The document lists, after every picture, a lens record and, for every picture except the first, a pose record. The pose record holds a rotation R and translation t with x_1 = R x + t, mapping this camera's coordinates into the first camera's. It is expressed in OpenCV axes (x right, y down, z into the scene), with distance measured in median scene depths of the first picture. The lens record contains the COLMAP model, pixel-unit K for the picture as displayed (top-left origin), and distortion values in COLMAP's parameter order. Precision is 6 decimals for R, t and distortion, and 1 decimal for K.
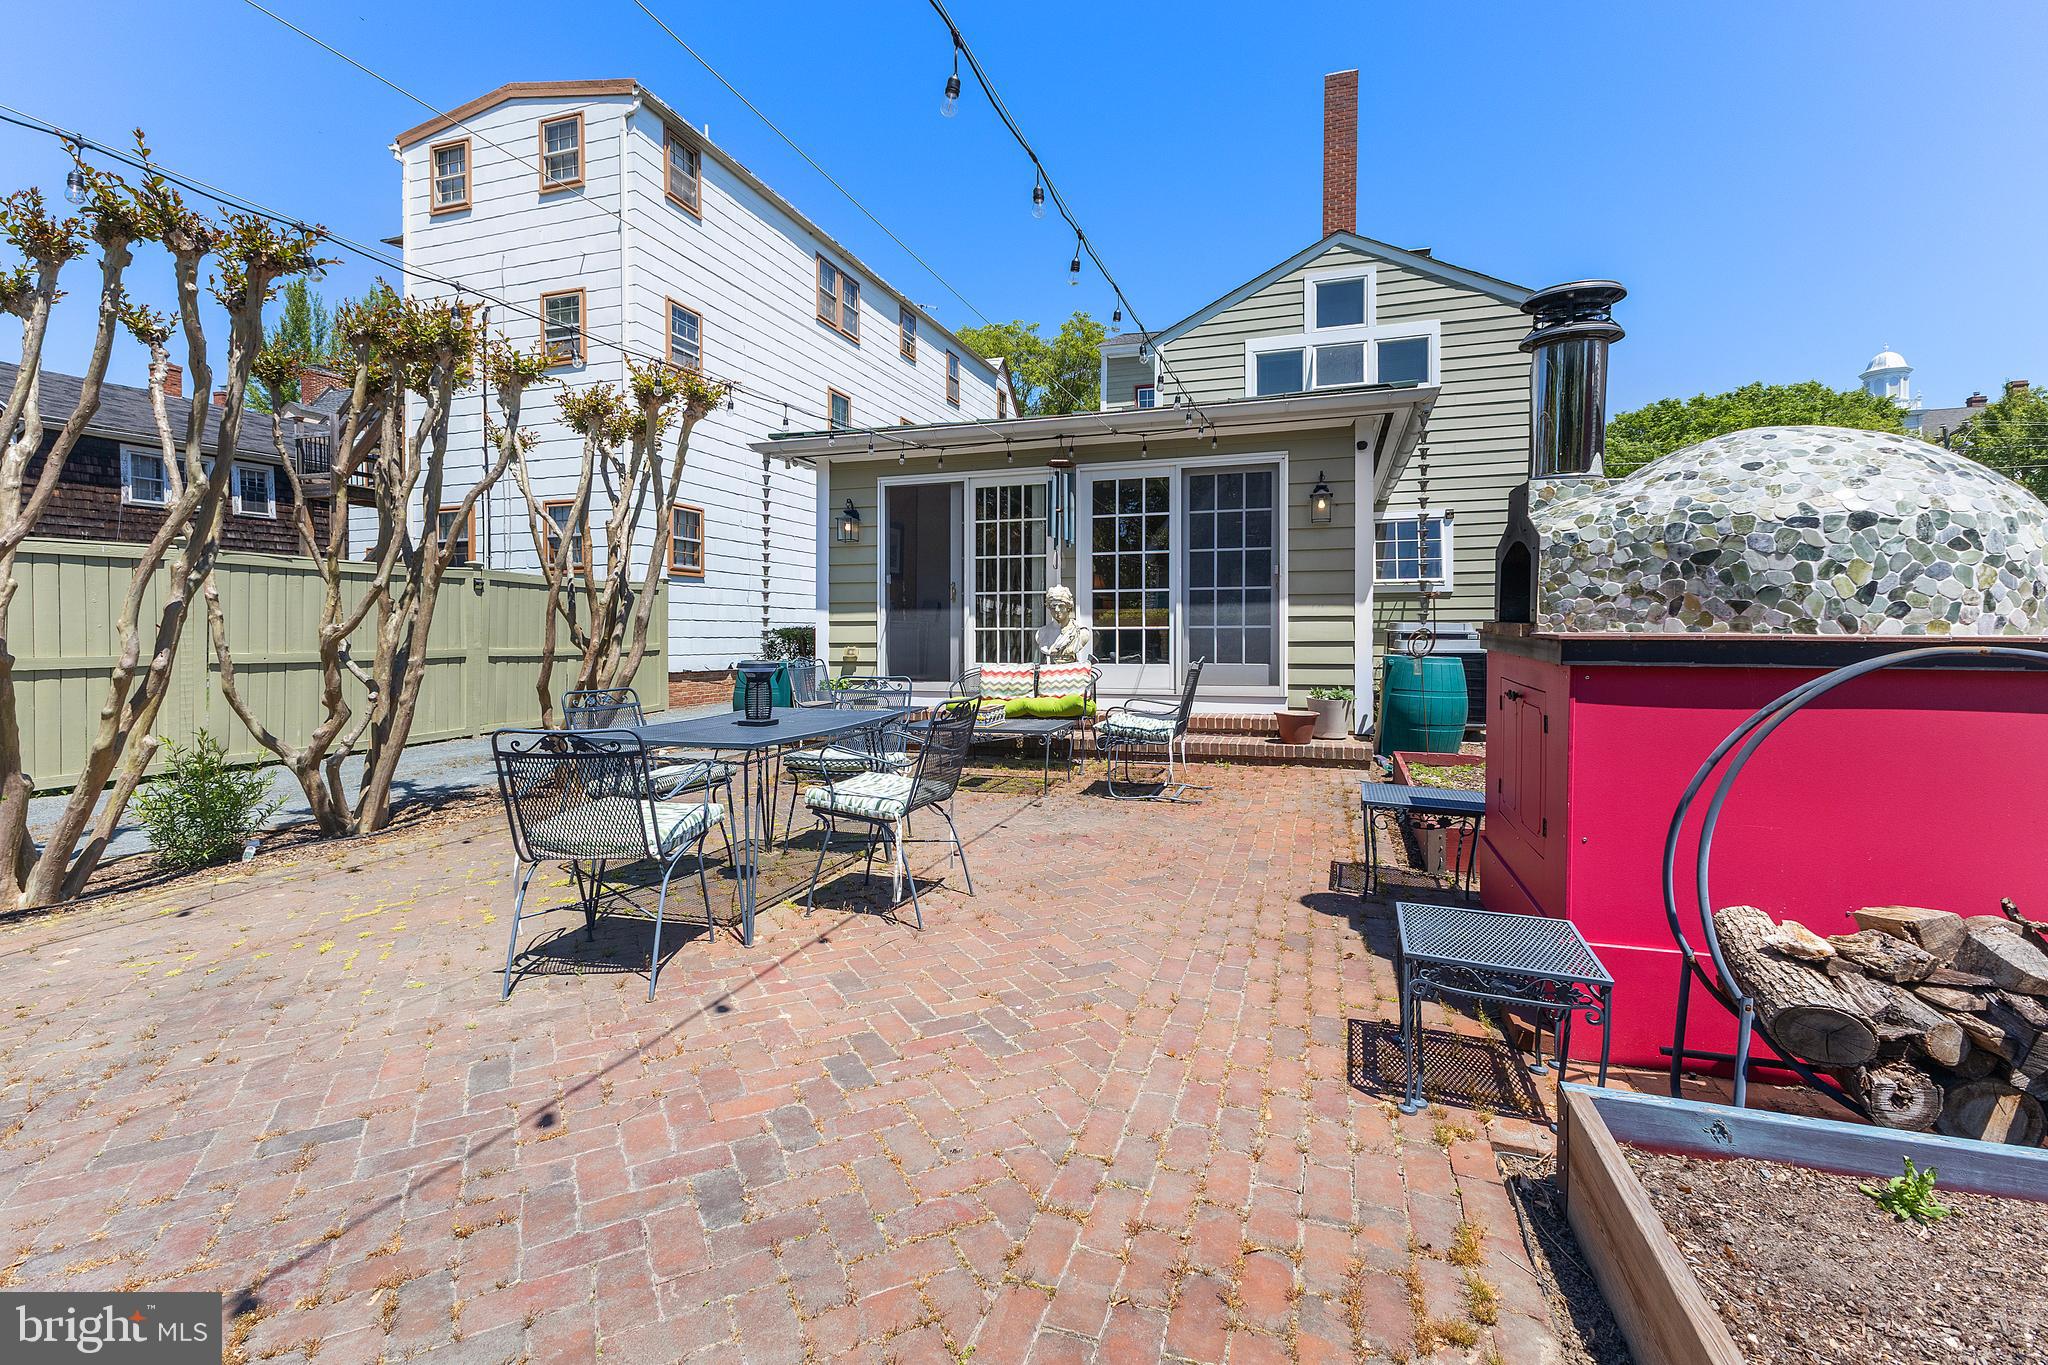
lens RADIAL K [[747.9, 0, 1110.4], [0, 747.9, 633.2], [0, 0, 1]] dist [0.005888, 0.000169]
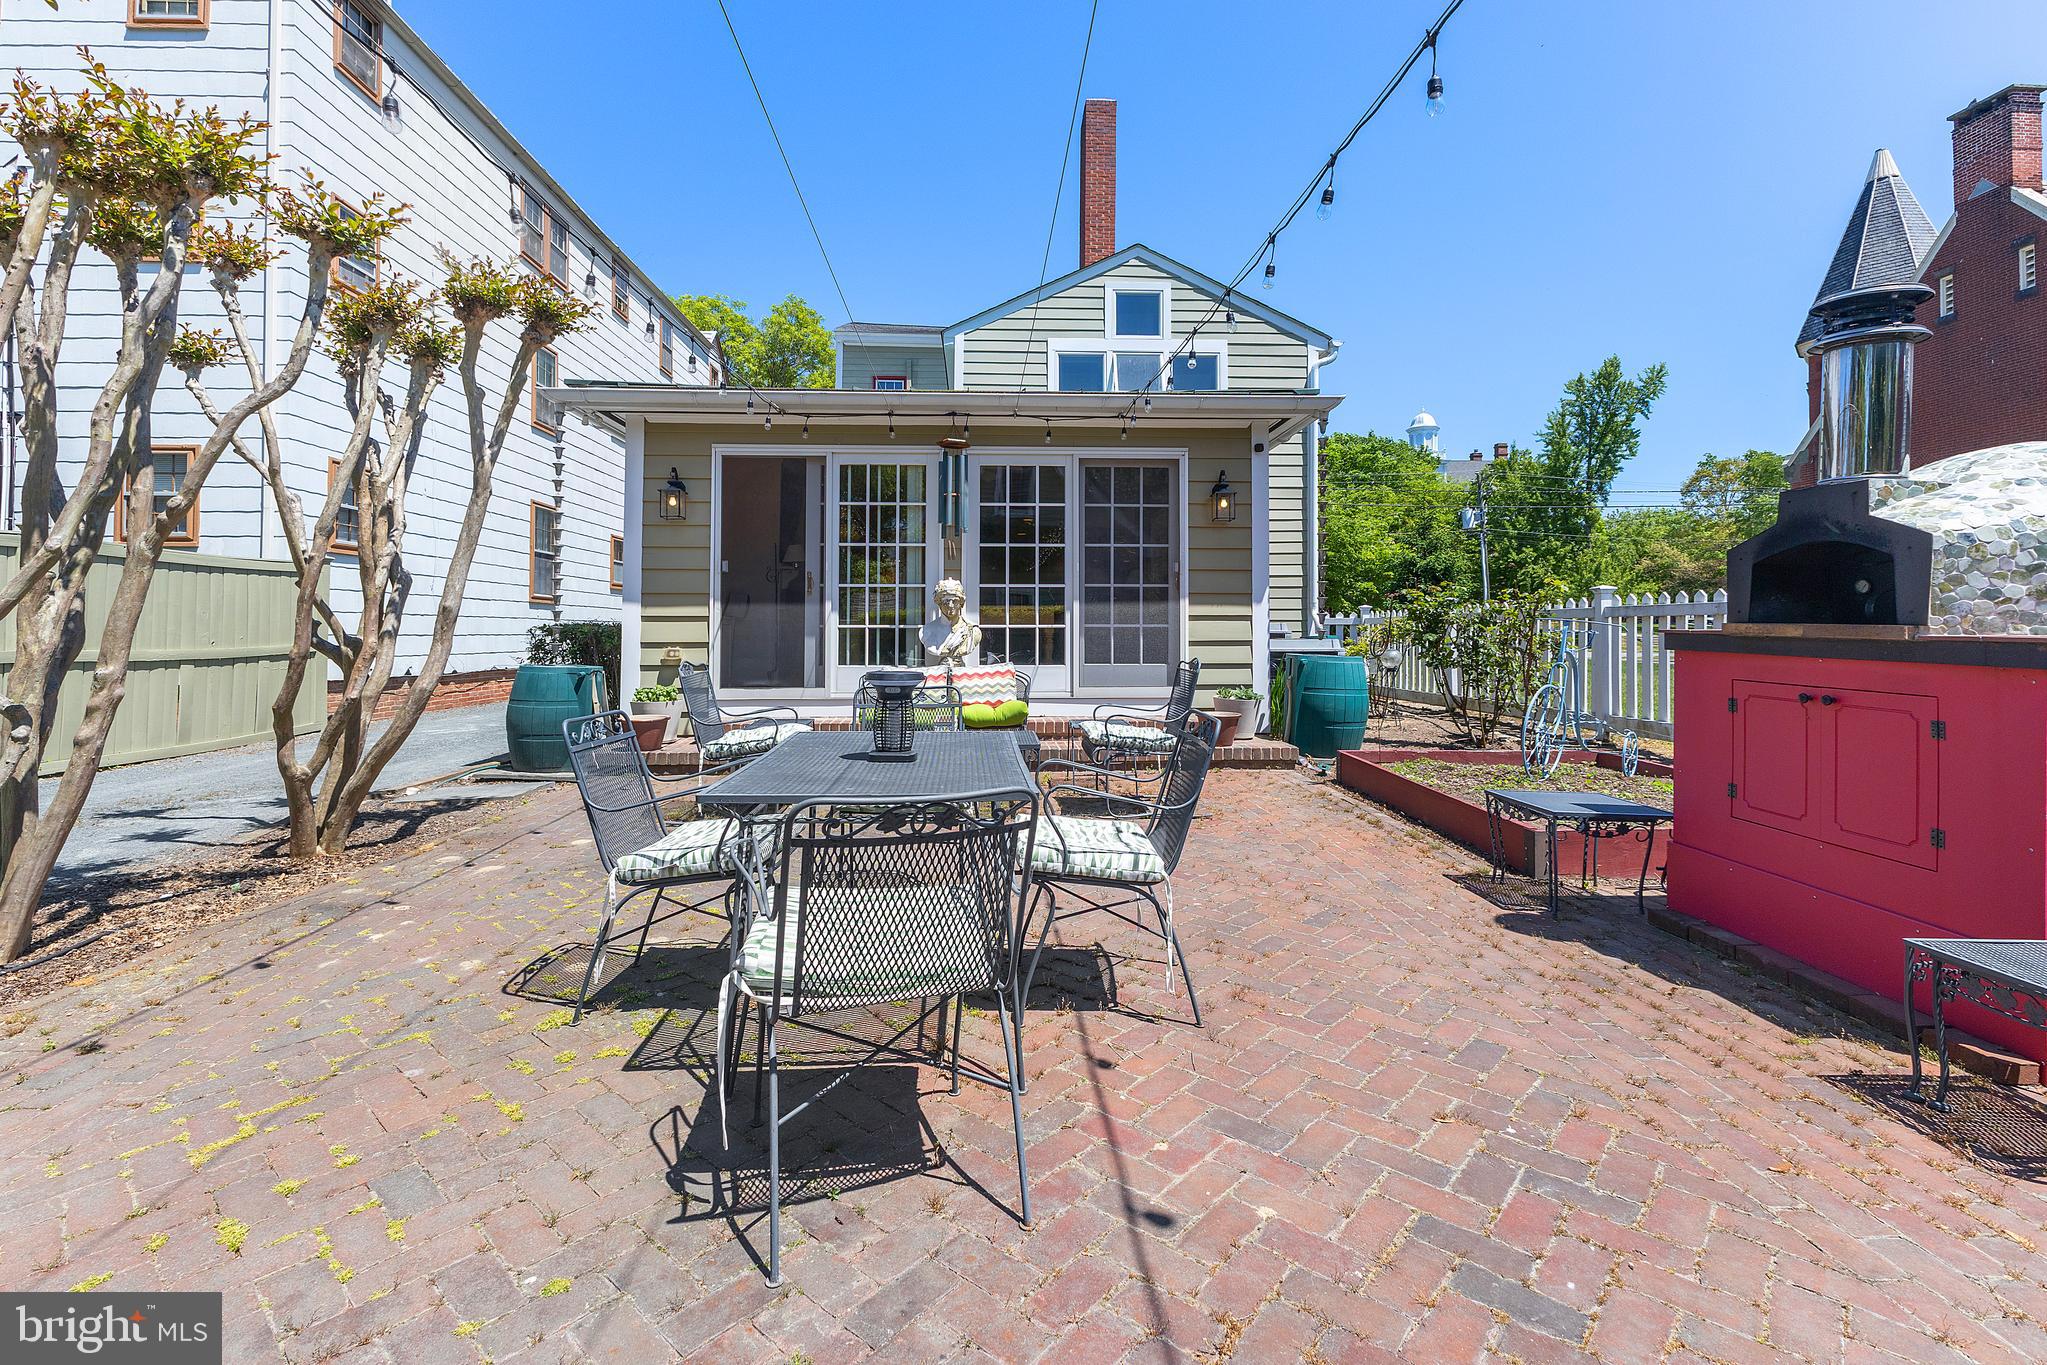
lens RADIAL K [[735.0, 0, 979.2], [0, 735.0, 614.3], [0, 0, 1]] dist [0.006172, -0.000268]
pose [[0.957433, 0.010026, 0.288482, -0.292122], [-0.003472, 0.999724, -0.023223, -0.000434], [-0.288636, 0.021233, 0.957204, 0.146963]]
